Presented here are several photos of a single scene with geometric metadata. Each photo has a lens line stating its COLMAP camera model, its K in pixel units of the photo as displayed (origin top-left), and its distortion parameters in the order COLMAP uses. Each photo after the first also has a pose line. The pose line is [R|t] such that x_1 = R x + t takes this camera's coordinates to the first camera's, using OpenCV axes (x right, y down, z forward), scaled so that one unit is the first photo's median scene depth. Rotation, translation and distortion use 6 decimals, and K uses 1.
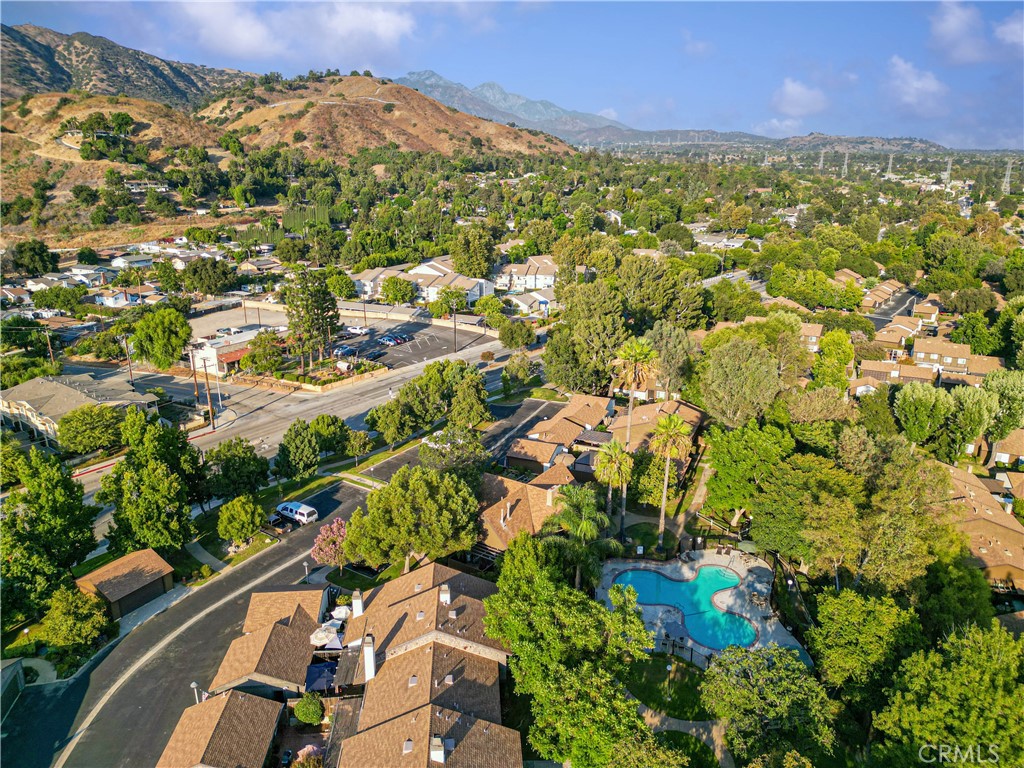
lens RADIAL K [[728.2, 0, 511.0], [0, 728.2, 380.4], [0, 0, 1]] dist [0.045717, -0.010773]
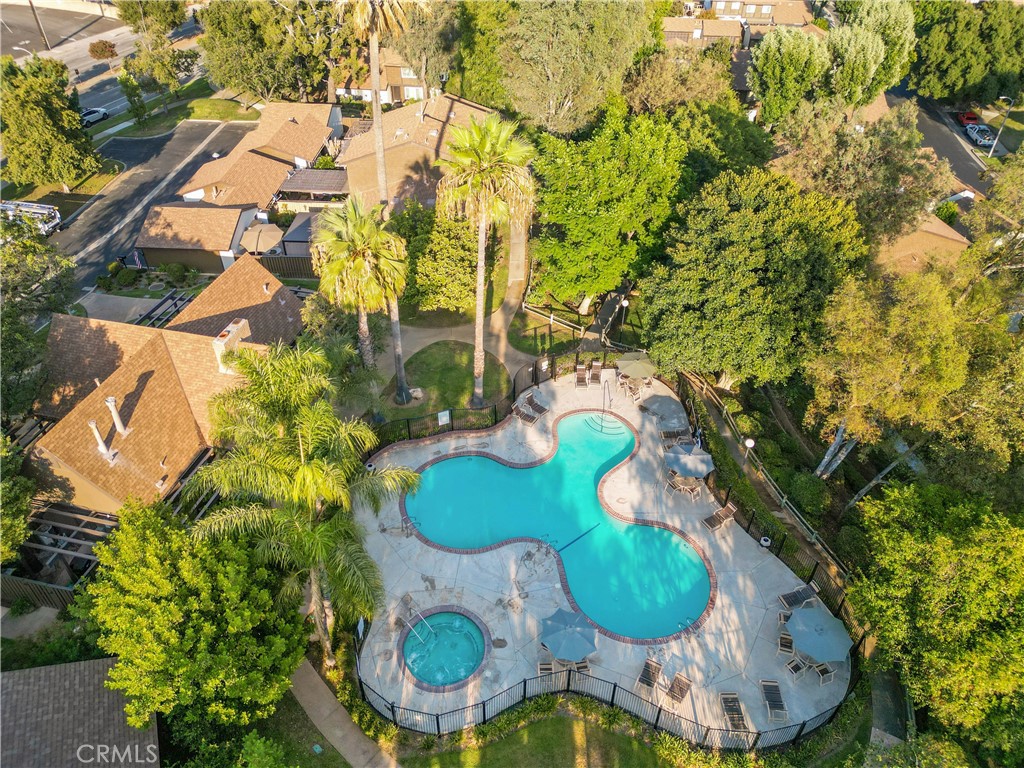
lens RADIAL K [[728.2, 0, 502.1], [0, 728.2, 385.2], [0, 0, 1]] dist [0.045717, -0.010773]
pose [[0.937037, -0.212723, 0.276966, 0.065622], [0.095052, 0.918486, 0.383859, 0.021799], [-0.336045, -0.333364, 0.880876, 0.445061]]
